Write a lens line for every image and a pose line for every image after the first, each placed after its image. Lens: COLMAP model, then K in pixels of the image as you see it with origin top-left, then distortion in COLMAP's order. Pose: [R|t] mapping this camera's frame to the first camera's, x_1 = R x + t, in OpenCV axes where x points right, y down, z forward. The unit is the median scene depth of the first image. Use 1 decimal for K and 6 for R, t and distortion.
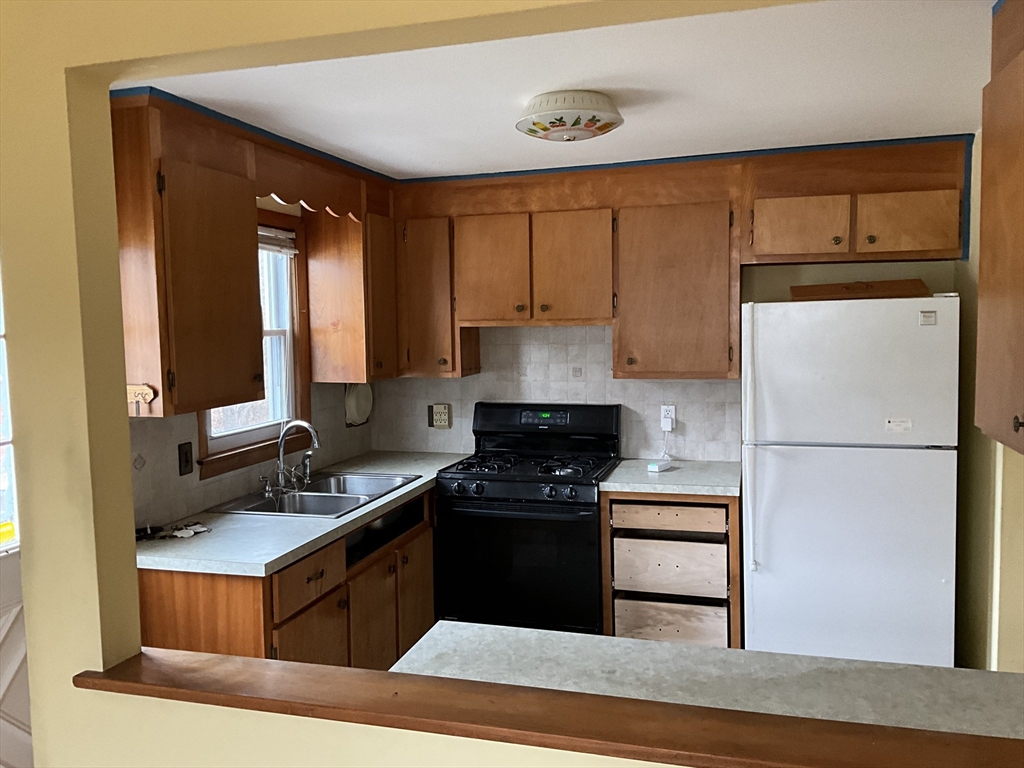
lens RADIAL K [[846.5, 0, 513.2], [0, 846.5, 384.1], [0, 0, 1]] dist [0.002274, -0.029157]
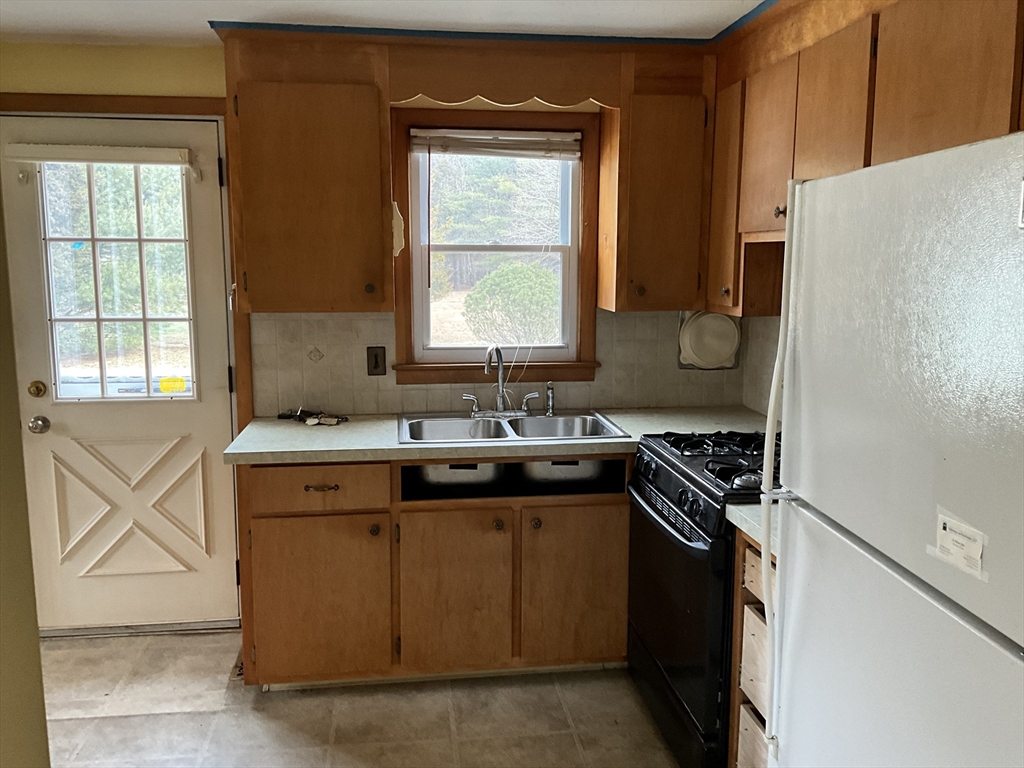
lens RADIAL K [[846.5, 0, 513.6], [0, 846.5, 381.4], [0, 0, 1]] dist [0.002274, -0.029157]
pose [[0.384729, 0.146329, -0.911357, 0.584211], [-0.079632, 0.988935, 0.125168, -0.031015], [0.919588, 0.024417, 0.392124, 0.641554]]
